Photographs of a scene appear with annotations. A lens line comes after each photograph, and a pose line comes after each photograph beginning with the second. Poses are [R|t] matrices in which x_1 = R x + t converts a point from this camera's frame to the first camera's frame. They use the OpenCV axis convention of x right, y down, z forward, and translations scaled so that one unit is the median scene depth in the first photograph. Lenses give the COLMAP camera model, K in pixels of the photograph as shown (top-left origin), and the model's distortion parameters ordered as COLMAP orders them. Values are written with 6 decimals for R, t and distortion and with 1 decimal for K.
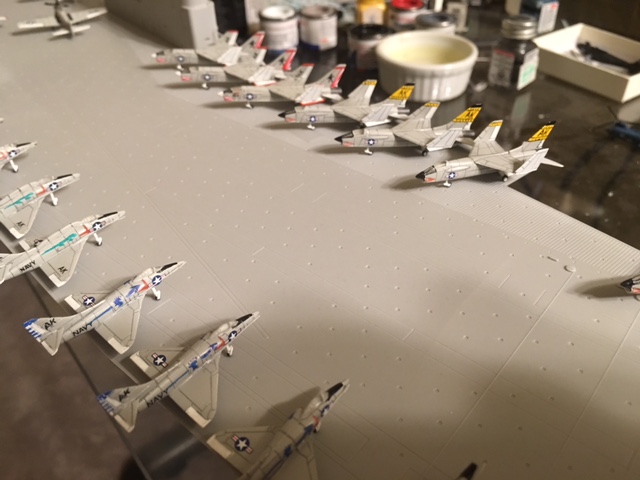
lens RADIAL K [[577.6, 0, 320.0], [0, 577.6, 240.0], [0, 0, 1]] dist [0.071263, -0.141878]
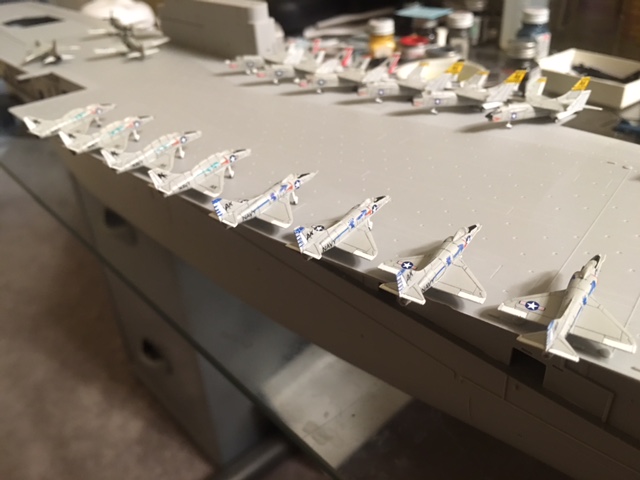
lens RADIAL K [[577.6, 0, 320.0], [0, 577.6, 240.0], [0, 0, 1]] dist [0.071263, -0.141878]
pose [[0.998428, -0.052734, 0.018977, -0.198358], [0.054597, 0.991651, -0.116823, 0.249187], [-0.012658, 0.117676, 0.992971, -0.148615]]
